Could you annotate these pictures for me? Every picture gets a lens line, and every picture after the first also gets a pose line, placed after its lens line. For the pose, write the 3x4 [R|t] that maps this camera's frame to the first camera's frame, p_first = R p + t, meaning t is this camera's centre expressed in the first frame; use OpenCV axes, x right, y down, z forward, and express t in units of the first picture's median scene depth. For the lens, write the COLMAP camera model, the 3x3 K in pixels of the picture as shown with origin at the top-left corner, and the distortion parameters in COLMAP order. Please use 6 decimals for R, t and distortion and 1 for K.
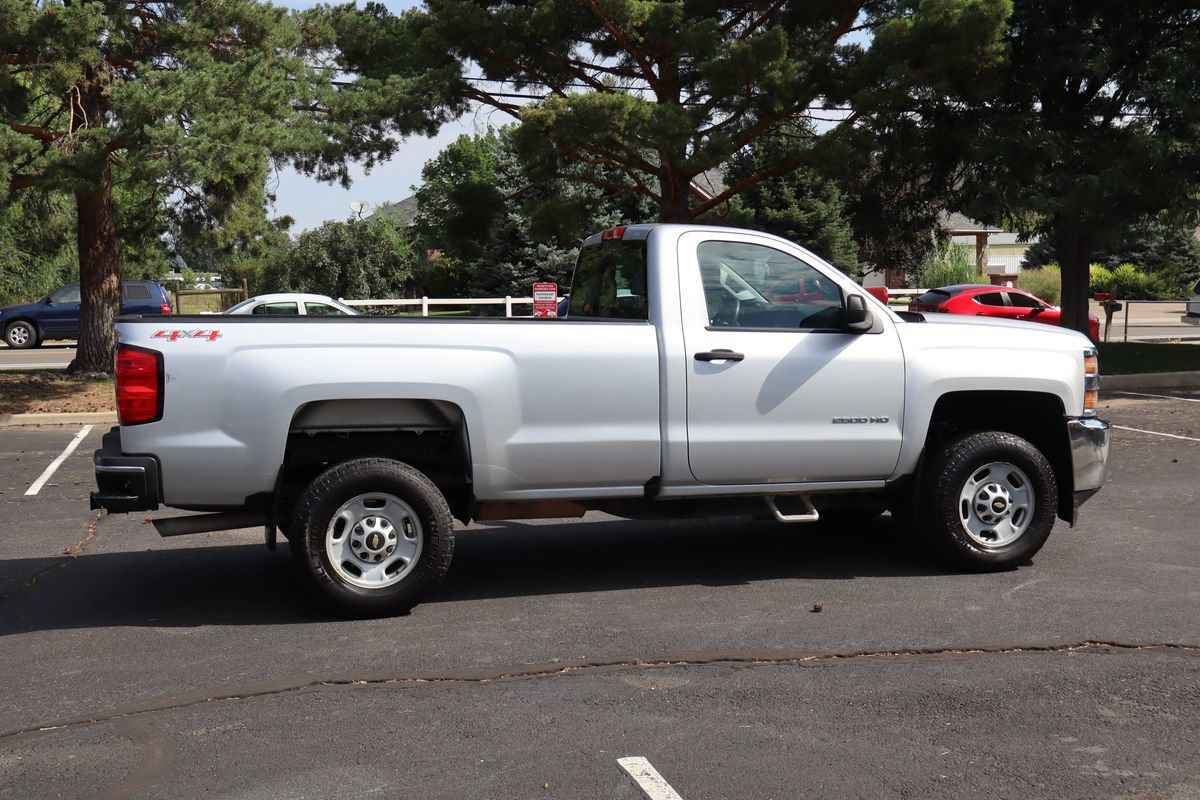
lens RADIAL K [[1437.1, 0, 600.0], [0, 1437.1, 400.0], [0, 0, 1]] dist [0.007139, 0.001795]
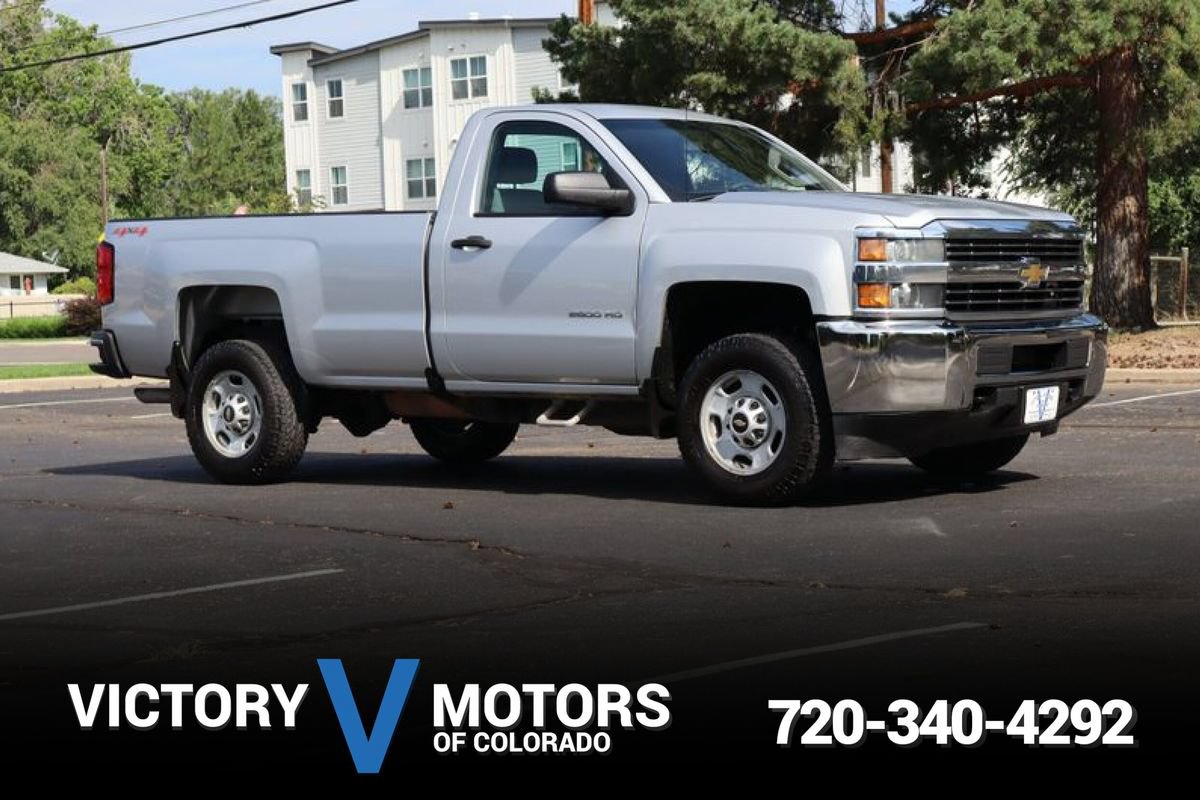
lens RADIAL K [[2323.0, 0, 600.0], [0, 2323.0, 400.0], [0, 0, 1]] dist [-0.000411, 0.040847]
pose [[0.564157, 0.032693, -0.825020, 1.361710], [-0.042712, 0.999033, 0.010382, 0.051787], [0.824562, 0.029381, 0.565008, 0.201115]]
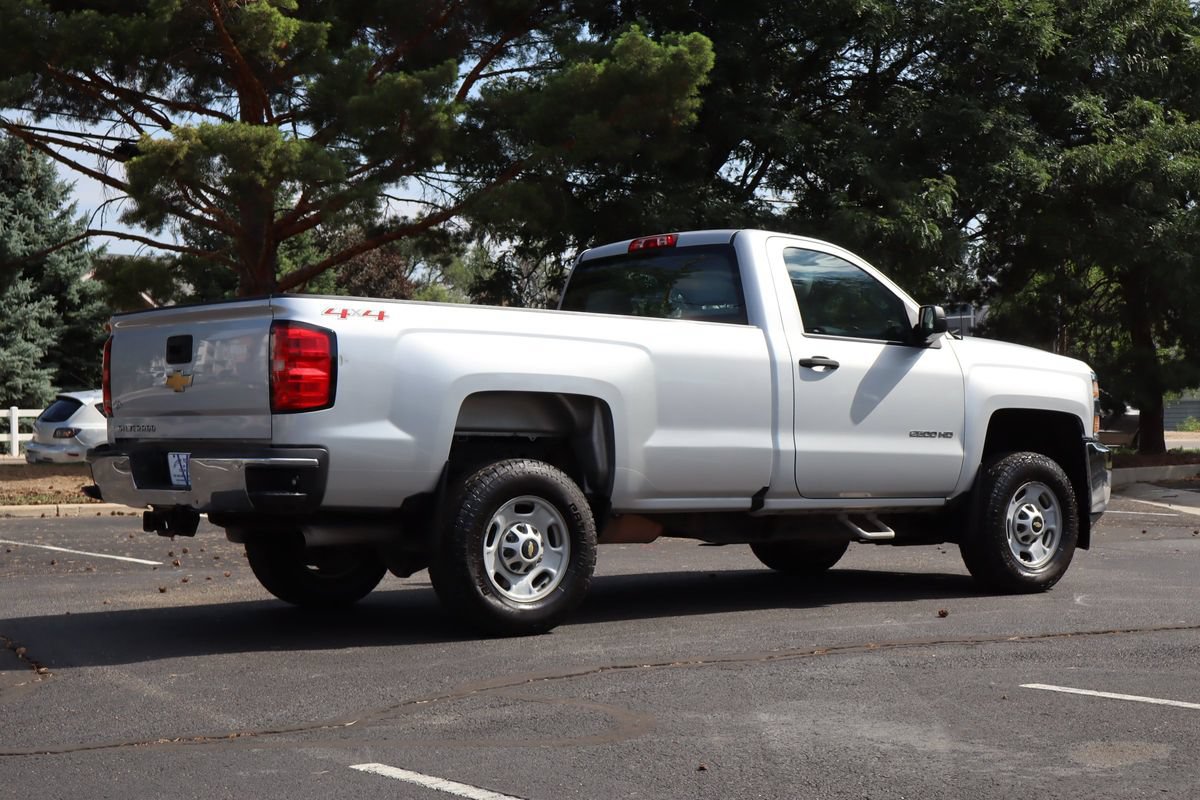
lens RADIAL K [[1905.6, 0, 595.0], [0, 1905.6, 425.7], [0, 0, 1]] dist [-0.001277, -0.045317]
pose [[0.932222, 0.009803, 0.361754, -0.507493], [0.019299, 0.996864, -0.076746, 0.104038], [-0.361372, 0.078526, 0.929109, -0.130639]]
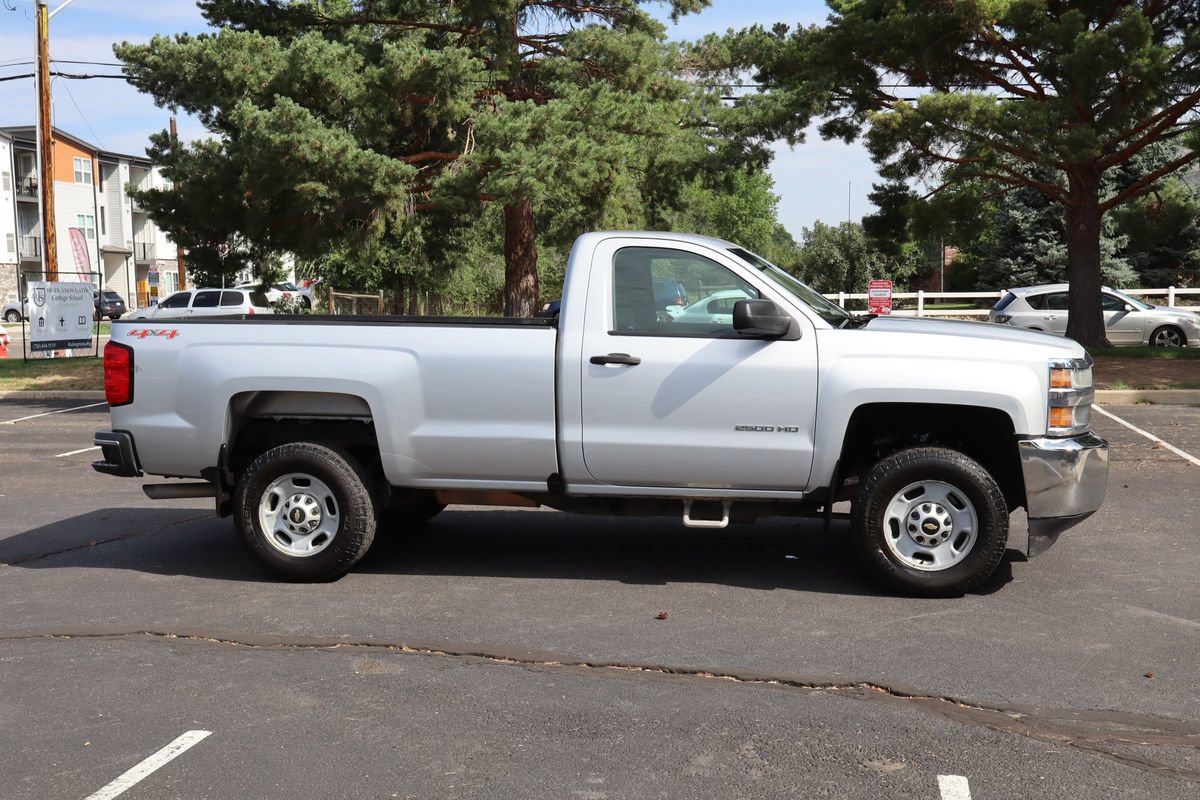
lens RADIAL K [[1290.6, 0, 600.0], [0, 1290.6, 400.0], [0, 0, 1]] dist [0.005387, -0.020039]
pose [[0.902249, 0.035640, -0.429741, 0.456528], [-0.029476, 0.999345, 0.020994, -0.020491], [0.430208, -0.006274, 0.902708, 0.161032]]
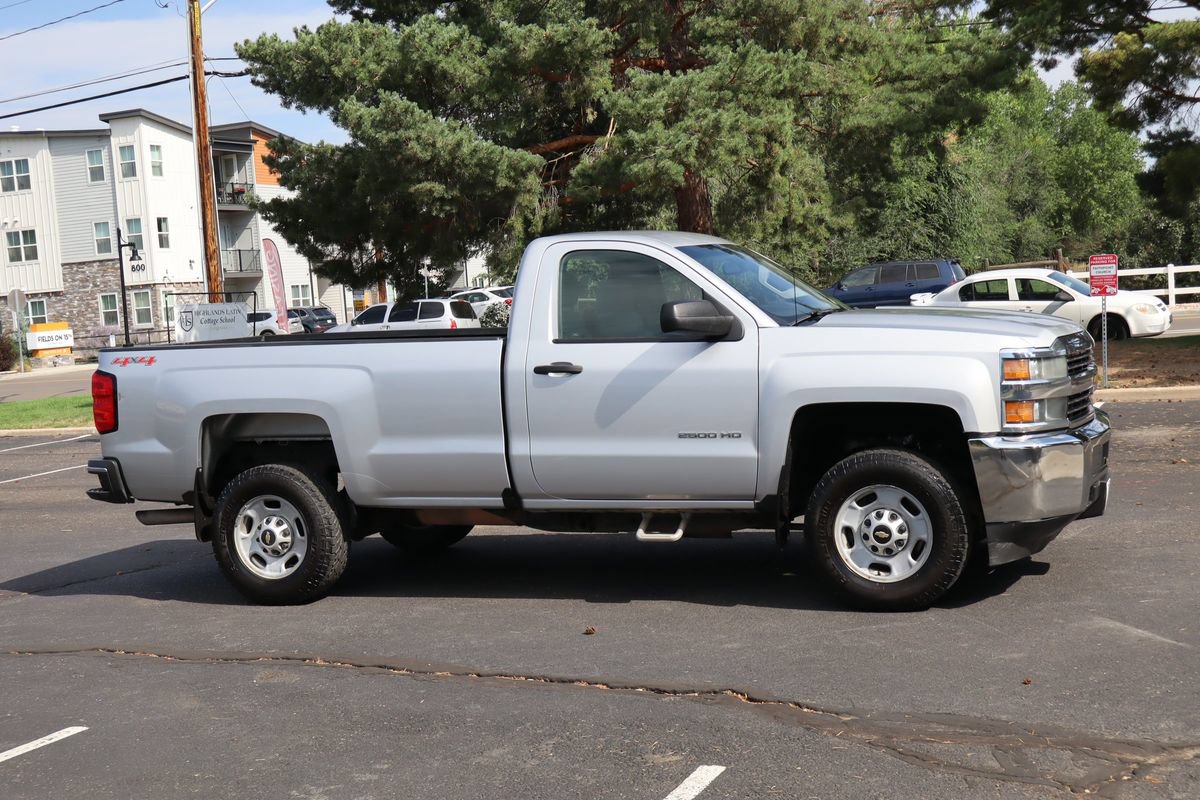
lens RADIAL K [[1600.7, 0, 600.0], [0, 1600.7, 400.0], [0, 0, 1]] dist [-0.002976, -0.007398]
pose [[0.793926, -0.000796, -0.608014, 0.754175], [0.009869, 0.999884, 0.011578, -0.021177], [0.607935, -0.015192, 0.793842, 0.139898]]
